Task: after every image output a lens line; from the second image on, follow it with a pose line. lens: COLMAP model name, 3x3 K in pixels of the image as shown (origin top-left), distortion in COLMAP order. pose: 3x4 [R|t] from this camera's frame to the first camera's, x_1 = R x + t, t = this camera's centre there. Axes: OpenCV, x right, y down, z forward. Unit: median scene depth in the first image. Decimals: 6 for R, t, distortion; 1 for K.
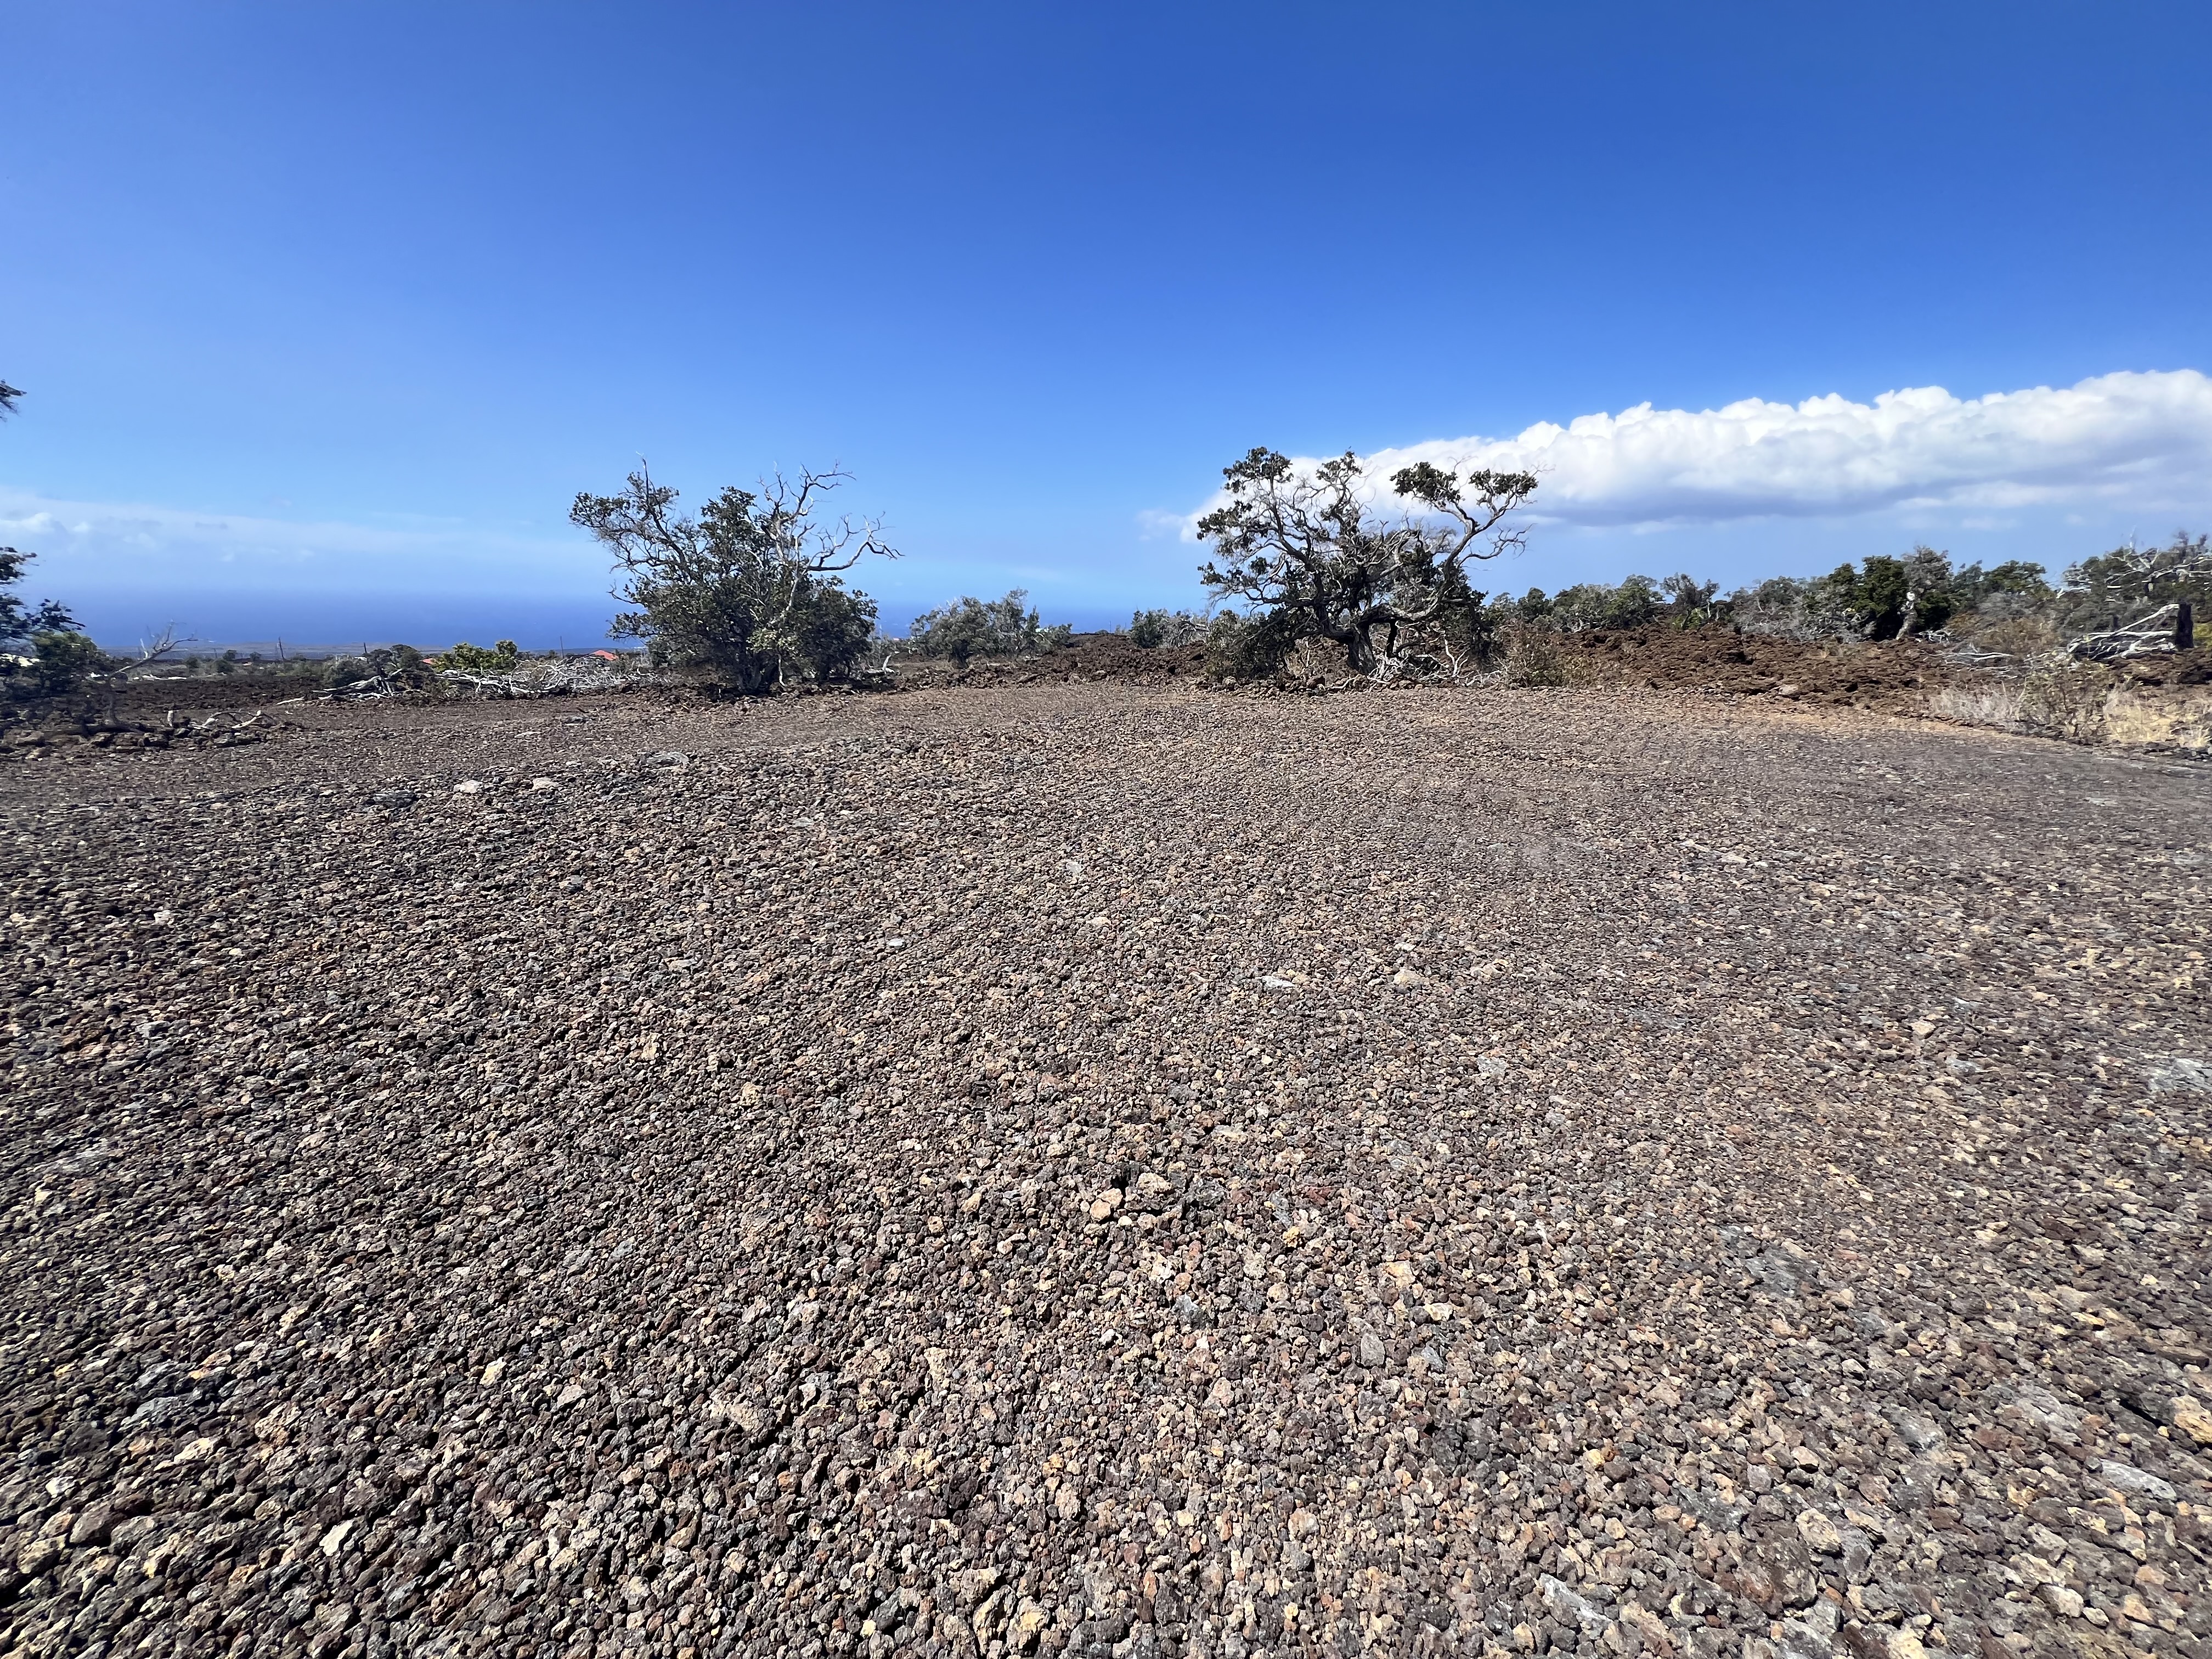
lens RADIAL K [[882.7, 0, 1103.1], [0, 882.7, 826.9], [0, 0, 1]] dist [-0.001862, 0.000996]
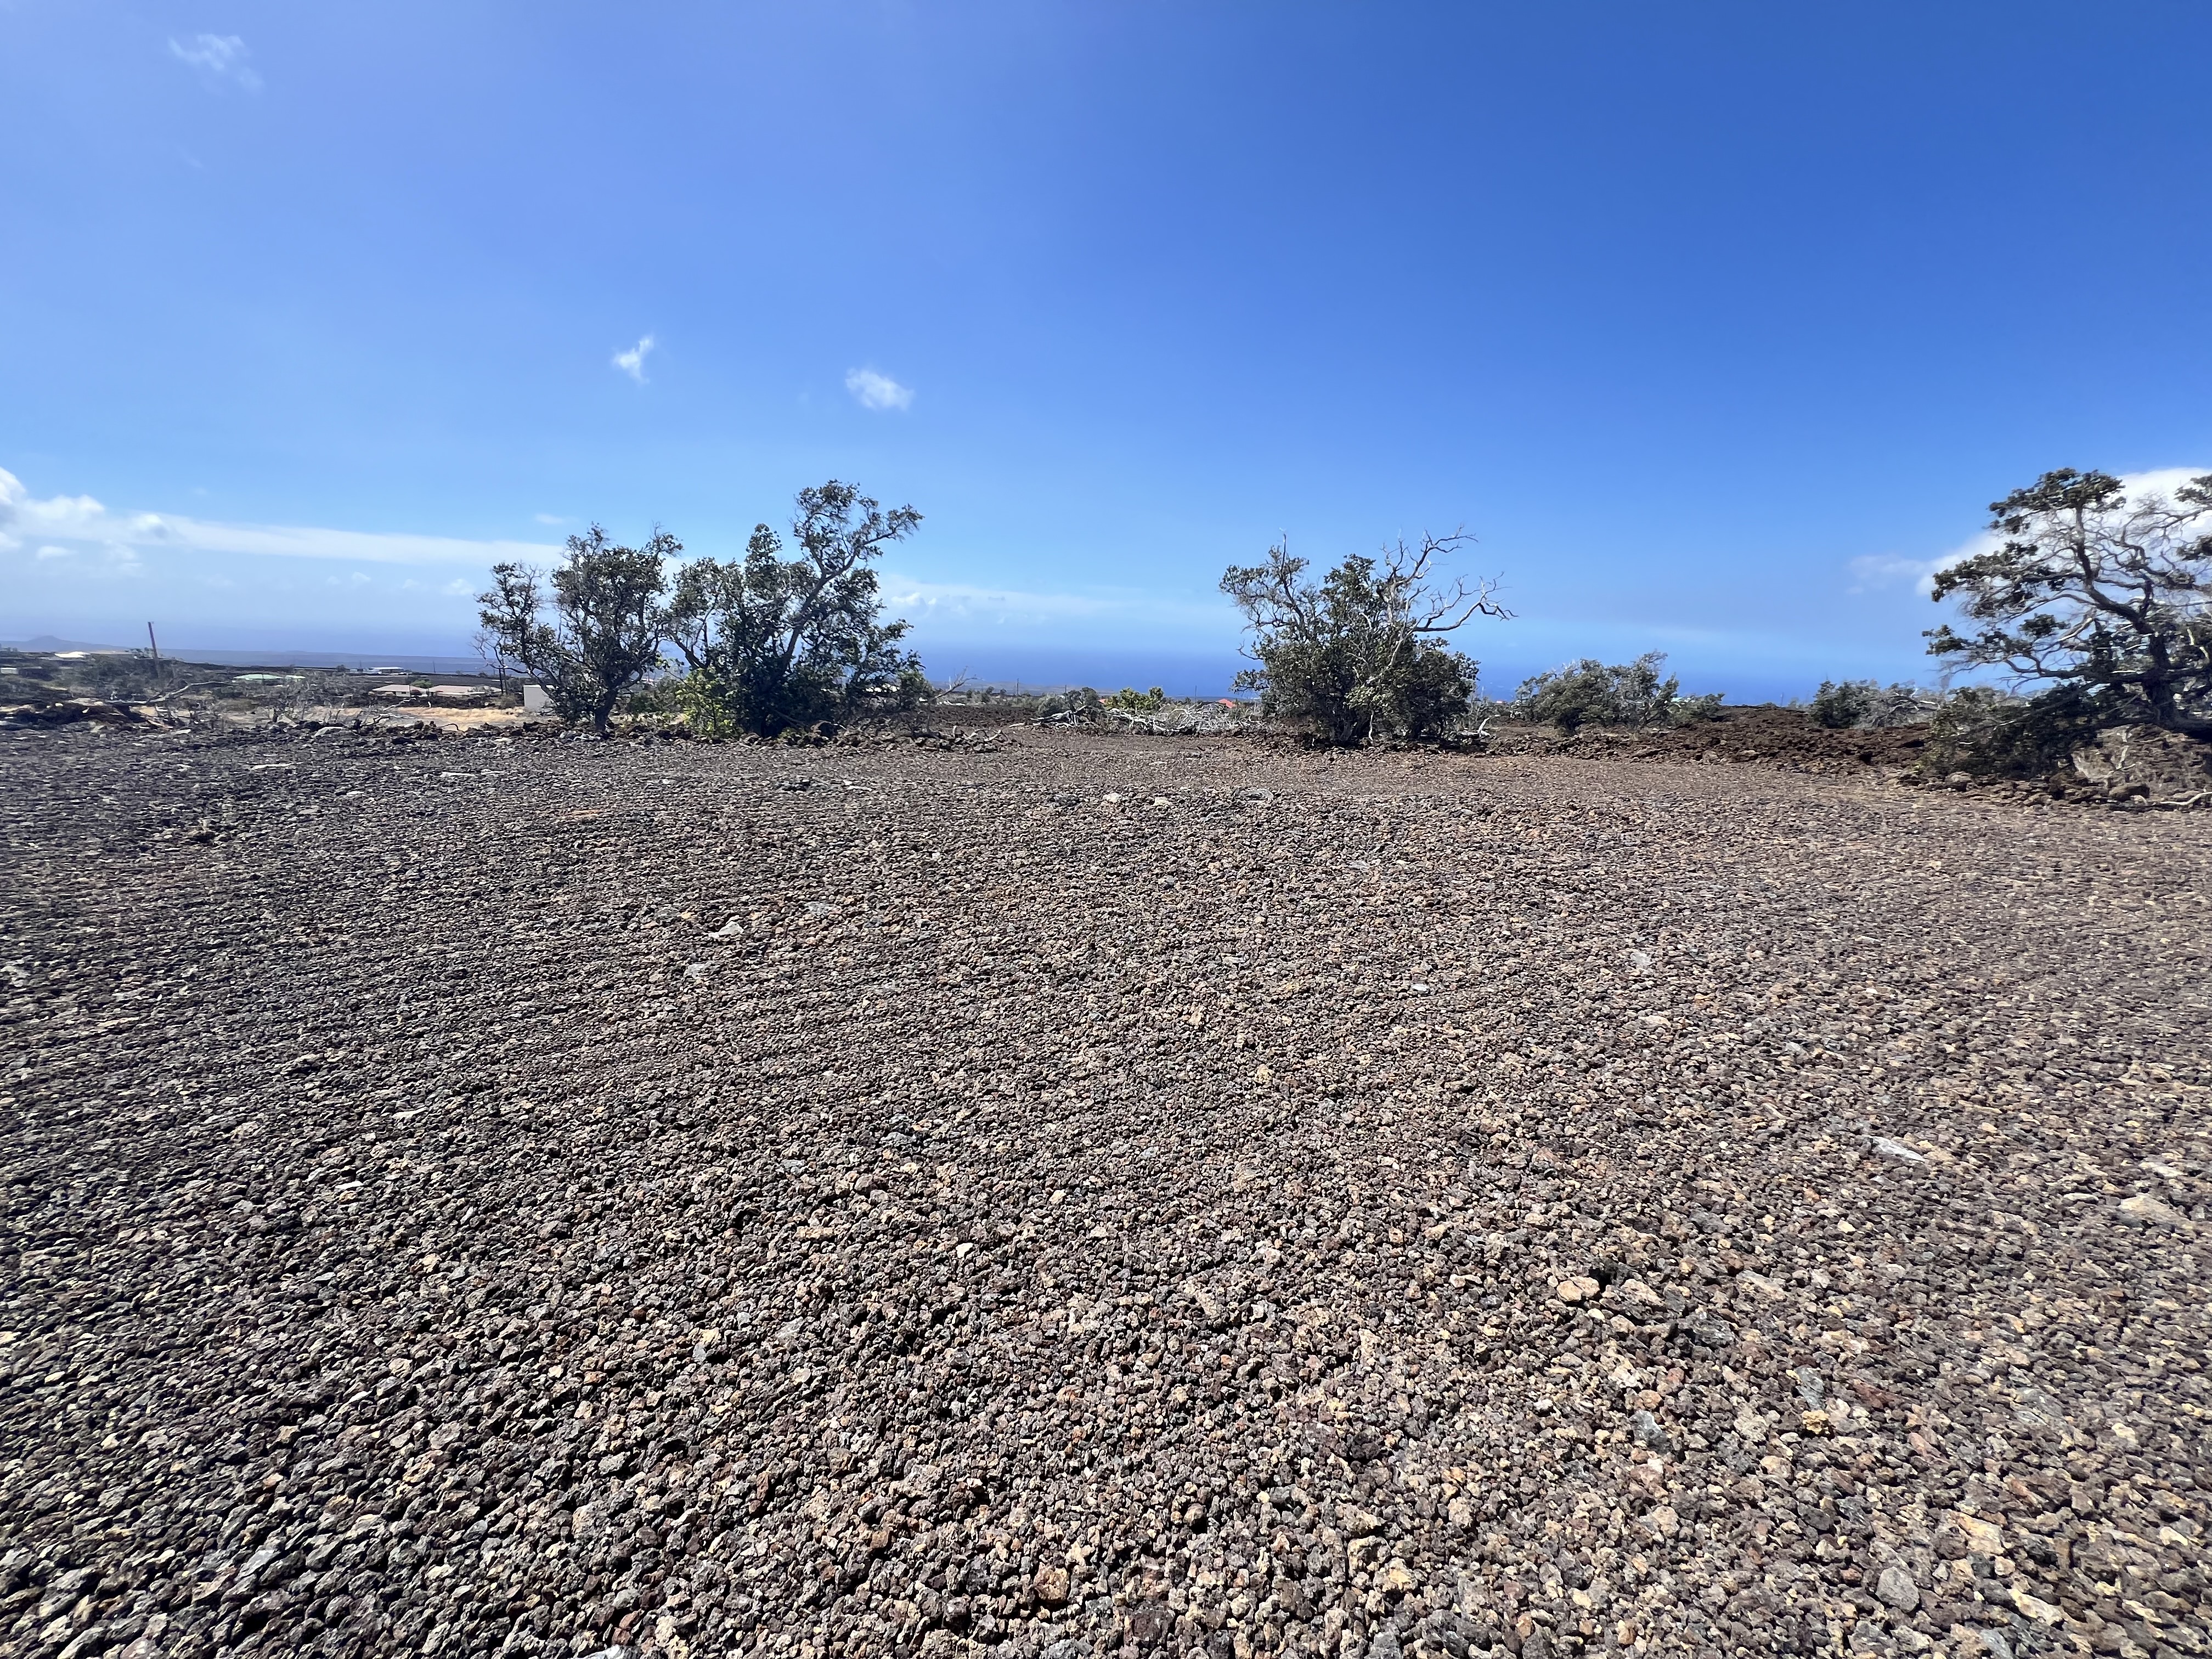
lens RADIAL K [[882.7, 0, 1107.0], [0, 882.7, 830.4], [0, 0, 1]] dist [-0.001862, 0.000996]
pose [[0.800679, 0.133489, -0.584033, 0.063631], [-0.168446, 0.985695, -0.005636, 0.021958], [0.574926, 0.102890, 0.811710, -0.086579]]
